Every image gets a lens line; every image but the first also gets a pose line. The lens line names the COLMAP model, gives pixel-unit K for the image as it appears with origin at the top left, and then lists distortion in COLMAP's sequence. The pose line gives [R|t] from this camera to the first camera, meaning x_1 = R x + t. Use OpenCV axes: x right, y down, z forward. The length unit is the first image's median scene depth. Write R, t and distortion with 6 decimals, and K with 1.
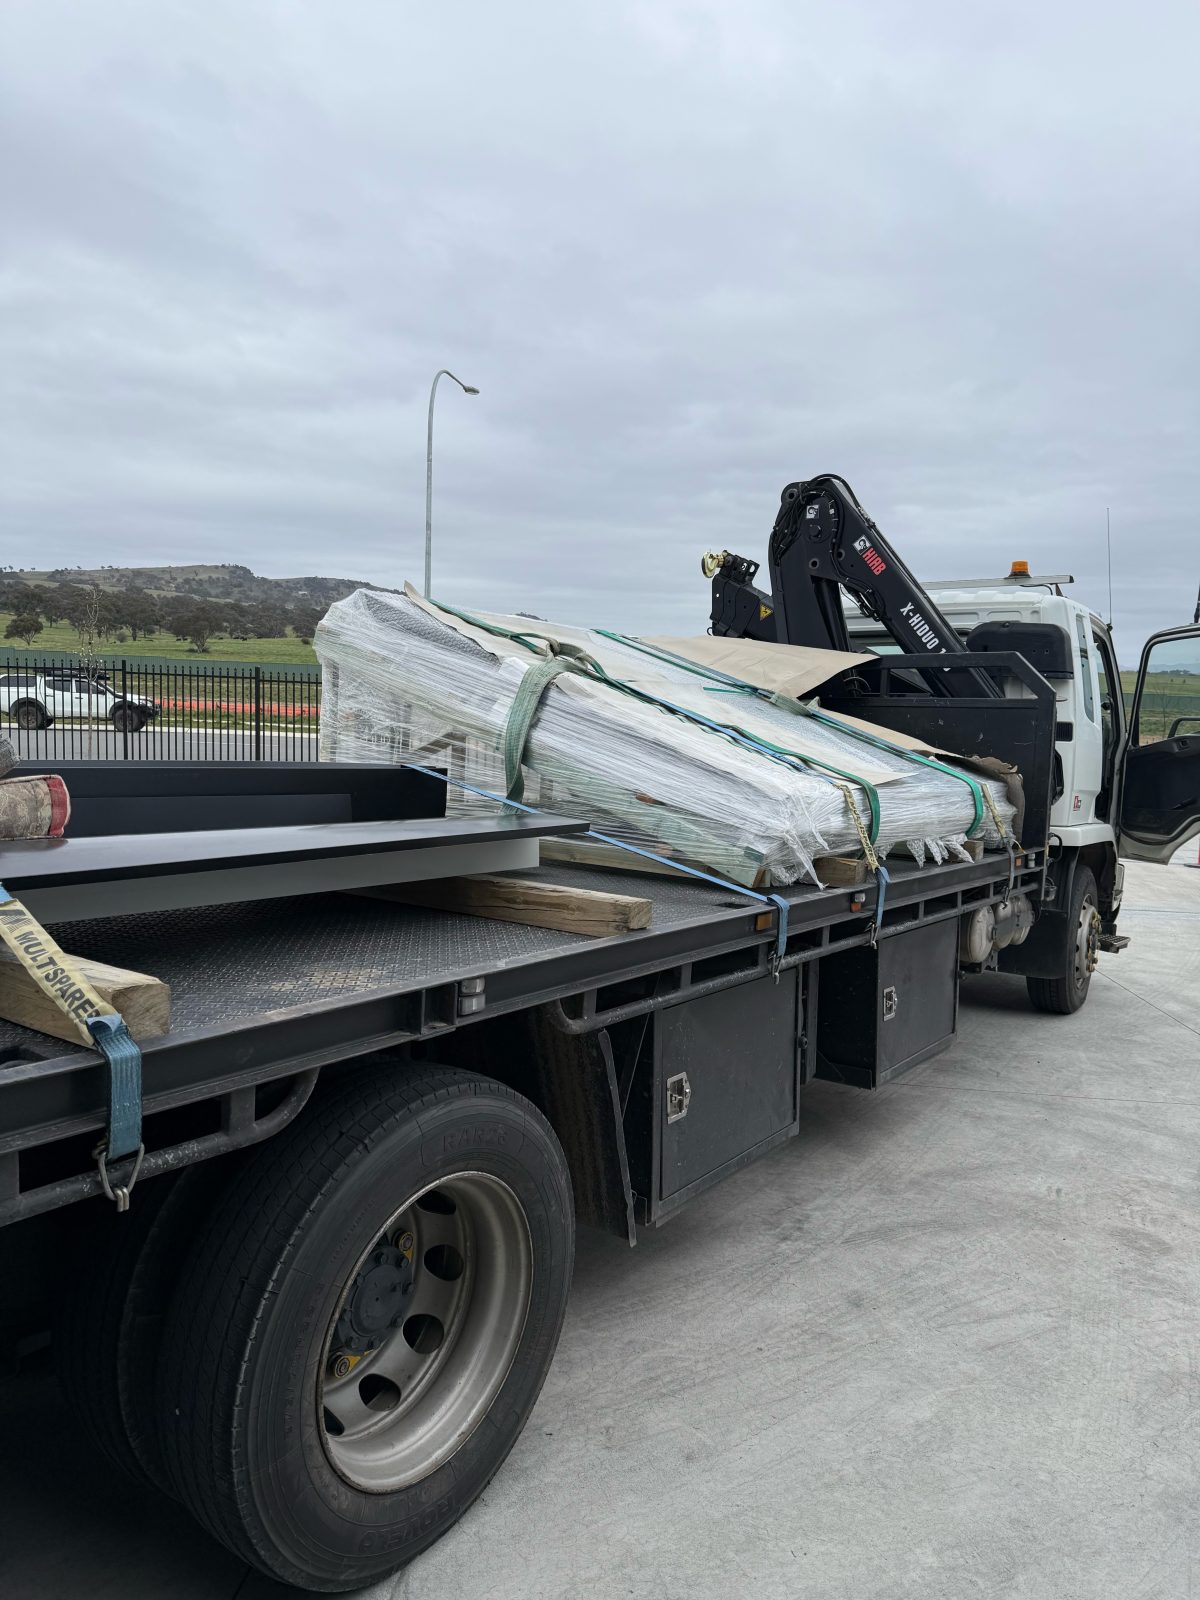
lens RADIAL K [[1091.3, 0, 600.0], [0, 1091.3, 800.0], [0, 0, 1]] dist [0.178218, -0.372154]
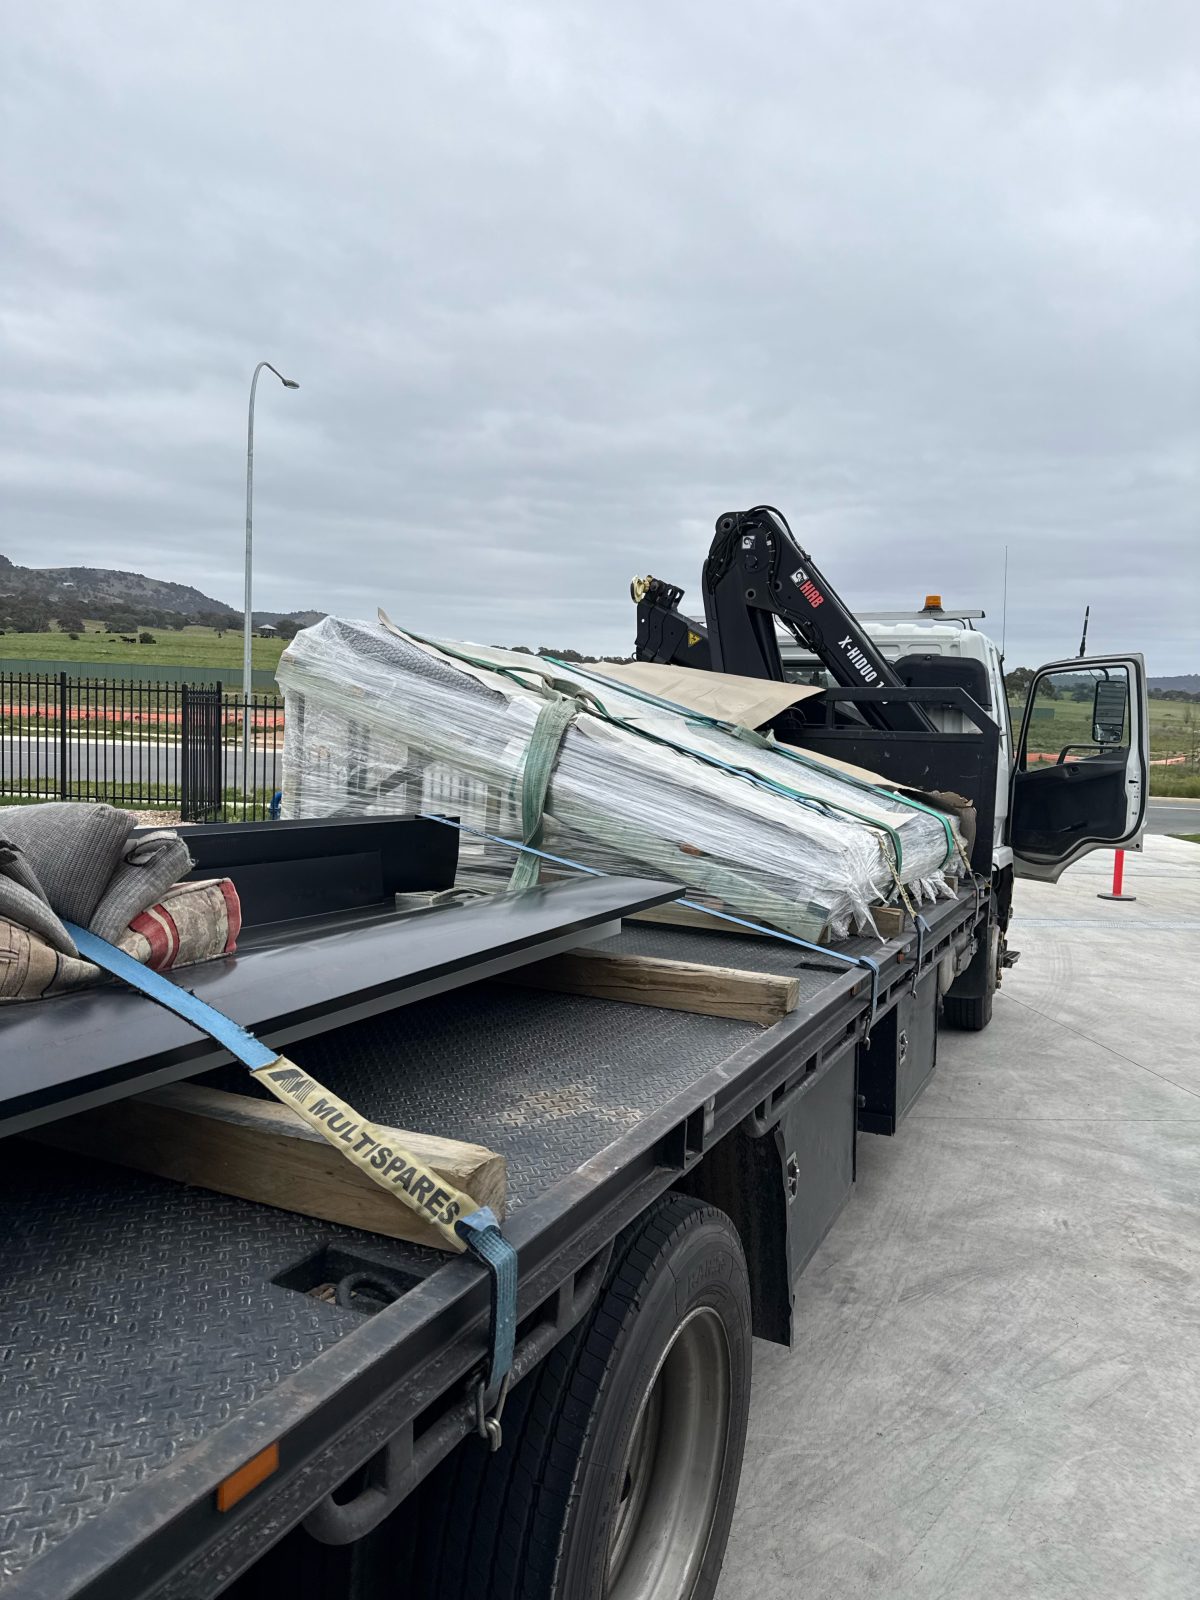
lens RADIAL K [[1088.4, 0, 600.0], [0, 1088.4, 800.0], [0, 0, 1]] dist [0.137937, -0.231492]
pose [[0.983199, -0.008262, 0.182352, -0.163676], [0.008705, 0.999961, -0.001630, -0.034607], [-0.182331, 0.003190, 0.983232, 0.061345]]
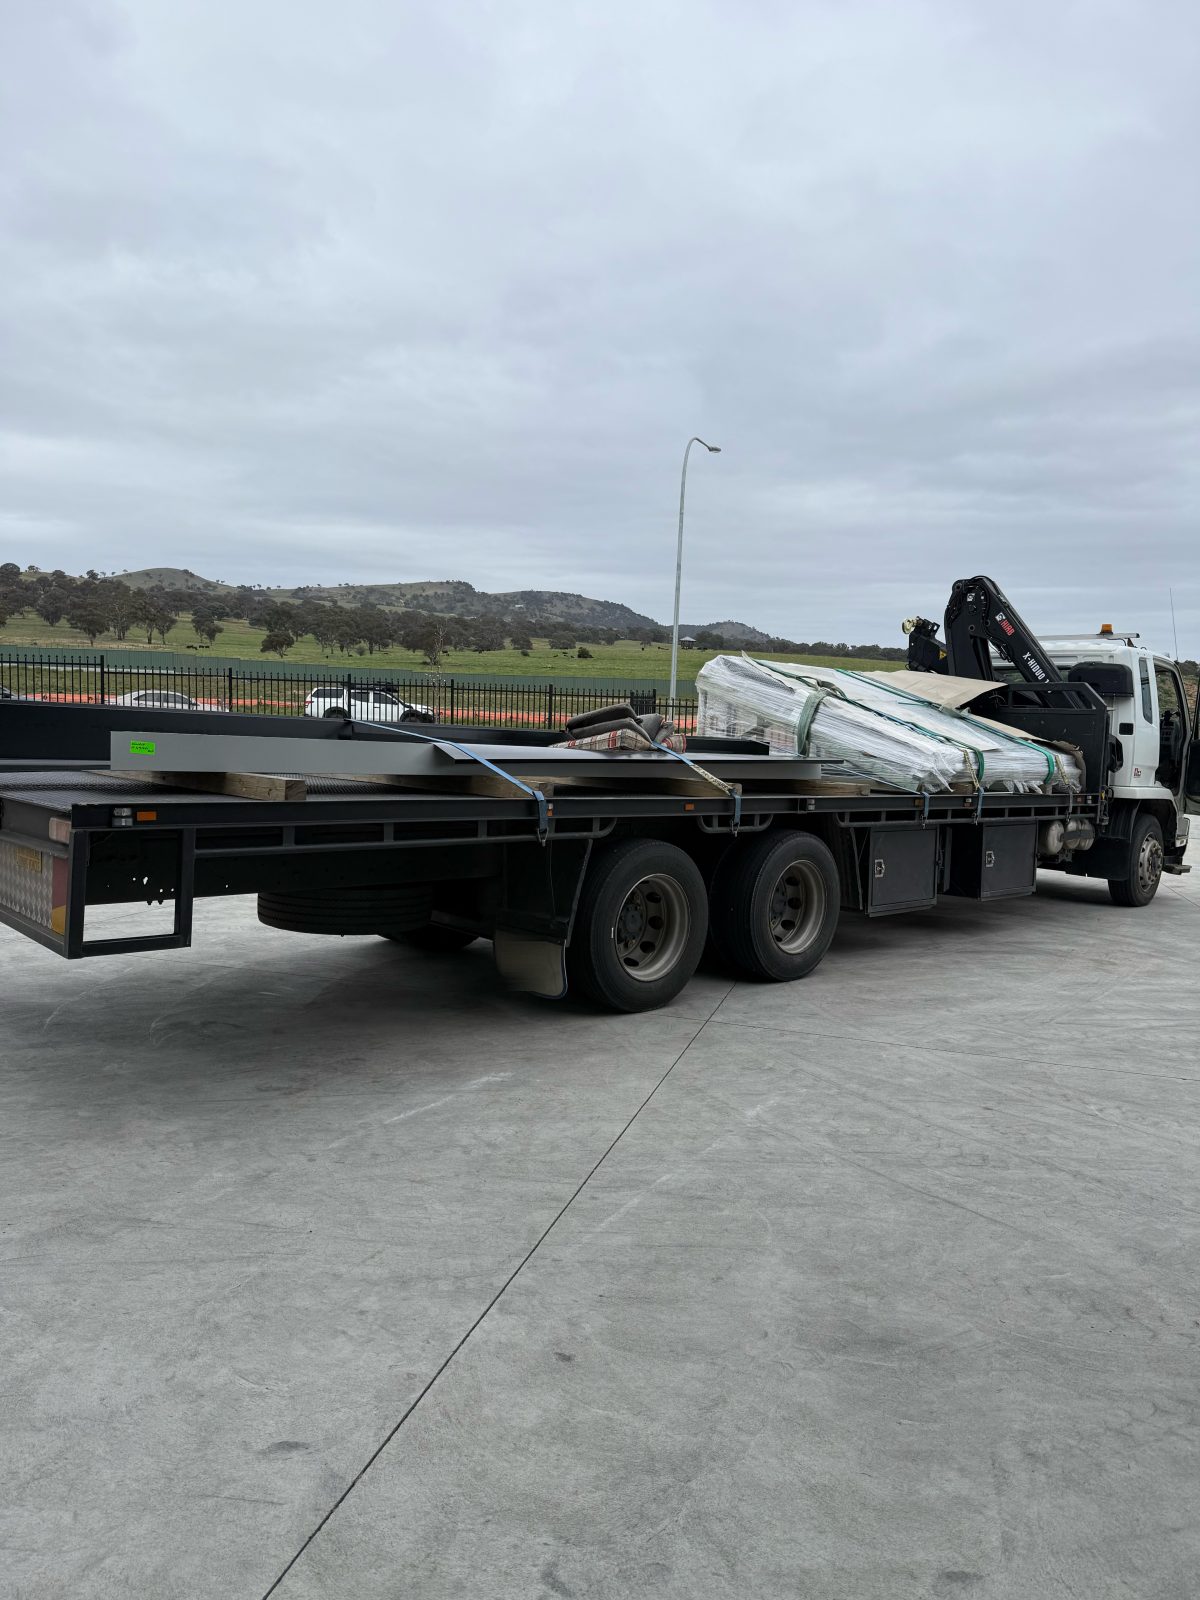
lens RADIAL K [[1091.3, 0, 600.0], [0, 1091.3, 800.0], [0, 0, 1]] dist [0.178218, -0.372154]
pose [[0.982775, 0.017189, -0.184005, -0.059670], [-0.018551, 0.999812, -0.005684, 0.087799], [0.183872, 0.008999, 0.982909, -0.993997]]
